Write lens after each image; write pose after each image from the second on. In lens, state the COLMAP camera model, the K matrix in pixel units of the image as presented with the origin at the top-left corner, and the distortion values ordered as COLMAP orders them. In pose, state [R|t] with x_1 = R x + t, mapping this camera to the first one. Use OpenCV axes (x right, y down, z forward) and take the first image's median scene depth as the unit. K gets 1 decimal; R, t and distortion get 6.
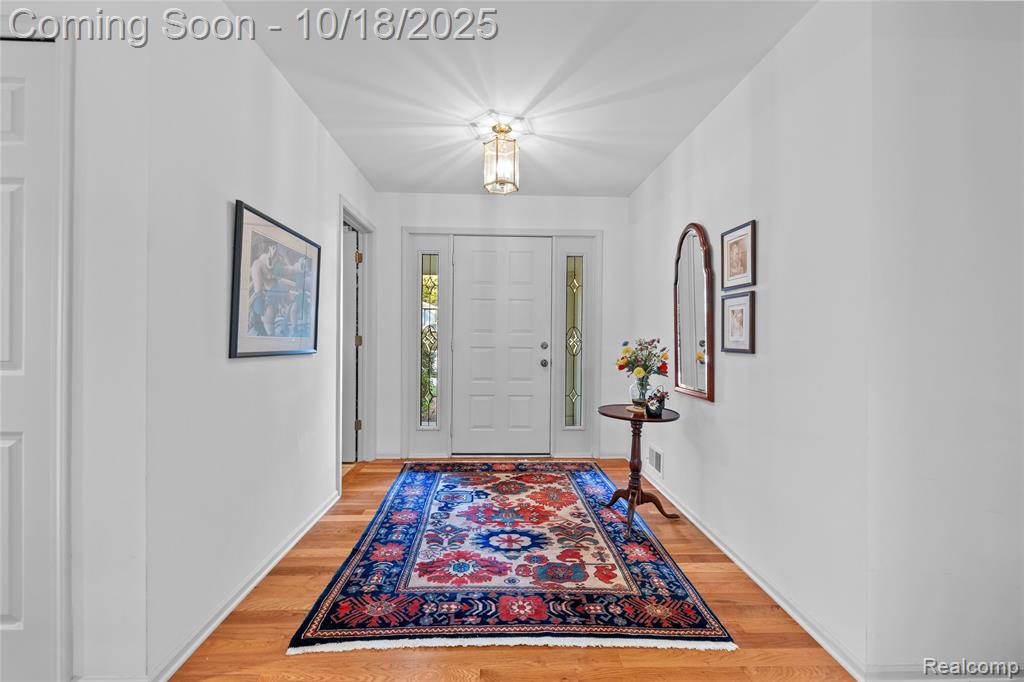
lens RADIAL K [[423.9, 0, 512.5], [0, 423.9, 337.9], [0, 0, 1]] dist [0.008205, -0.002205]
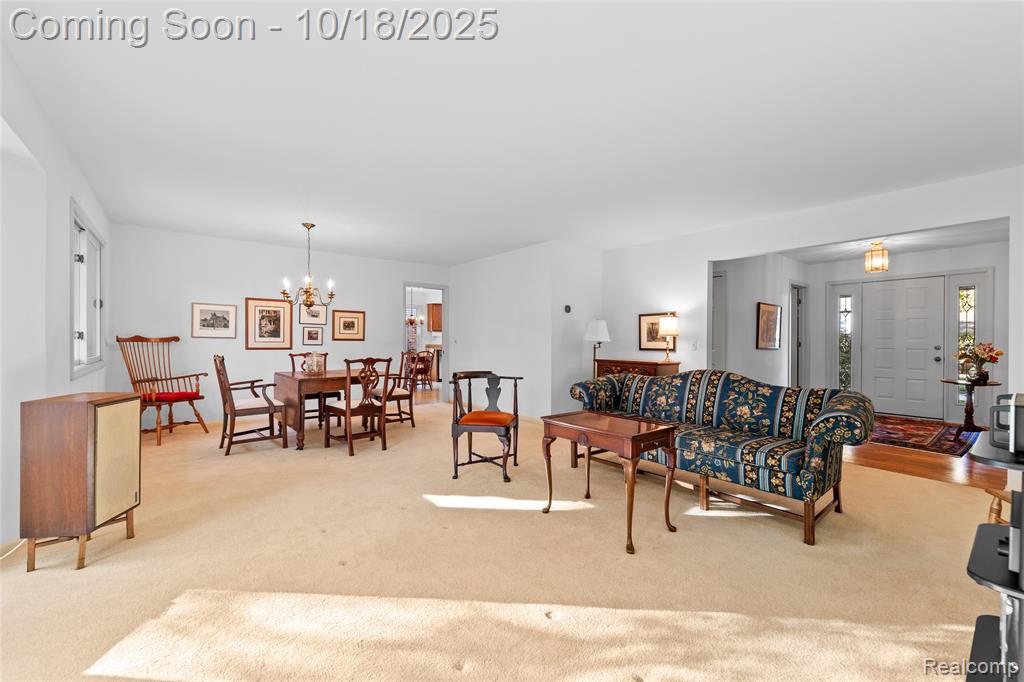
lens RADIAL K [[423.9, 0, 513.5], [0, 423.9, 346.1], [0, 0, 1]] dist [0.008205, -0.002205]
pose [[0.594388, 0.000444, -0.804179, 0.557781], [0.002701, 0.999993, 0.002548, 0.006353], [0.804174, -0.003686, 0.594382, -1.580952]]
